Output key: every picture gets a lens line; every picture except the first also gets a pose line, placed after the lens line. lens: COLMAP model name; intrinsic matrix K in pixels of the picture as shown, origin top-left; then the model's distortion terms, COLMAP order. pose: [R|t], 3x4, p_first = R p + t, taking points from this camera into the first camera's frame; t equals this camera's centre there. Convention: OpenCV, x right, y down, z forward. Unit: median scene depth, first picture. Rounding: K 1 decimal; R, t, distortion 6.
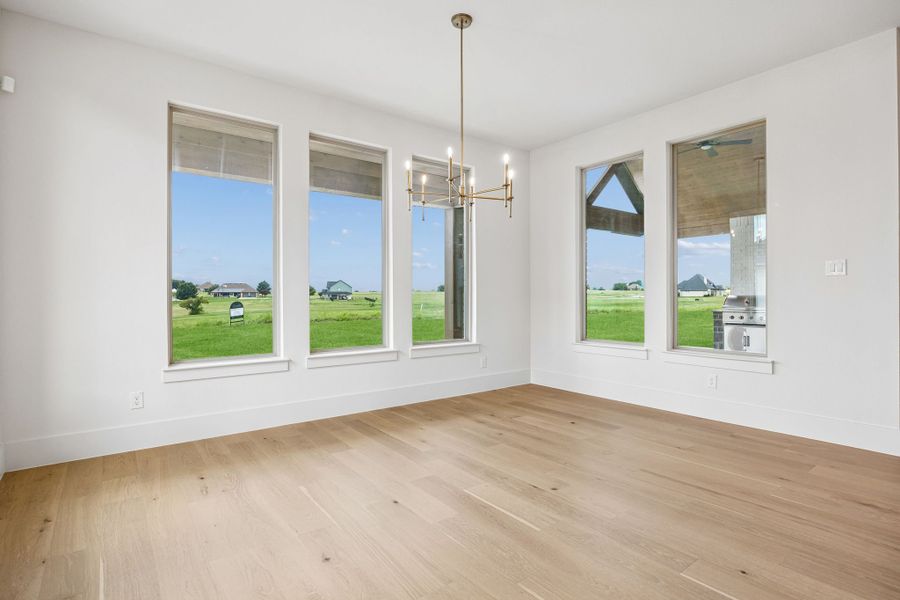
lens RADIAL K [[454.5, 0, 456.8], [0, 454.5, 299.3], [0, 0, 1]] dist [-0.019462, 0.000077]
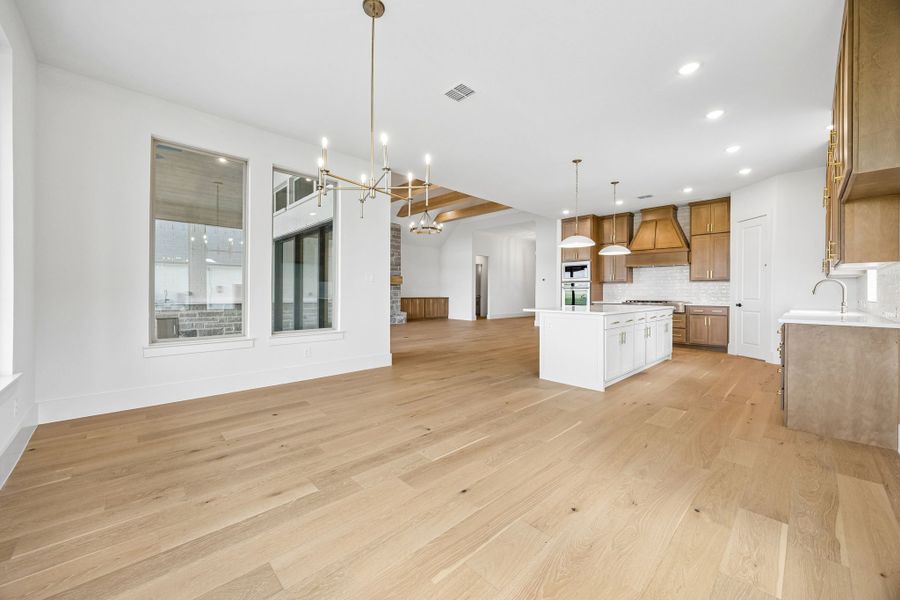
lens RADIAL K [[344.8, 0, 451.2], [0, 344.8, 295.6], [0, 0, 1]] dist [-0.003596, -0.000070]
pose [[-0.108262, -0.008023, 0.994090, -0.782890], [-0.000267, 0.999968, 0.008041, -0.006551], [-0.994122, 0.000606, -0.108261, 0.954193]]
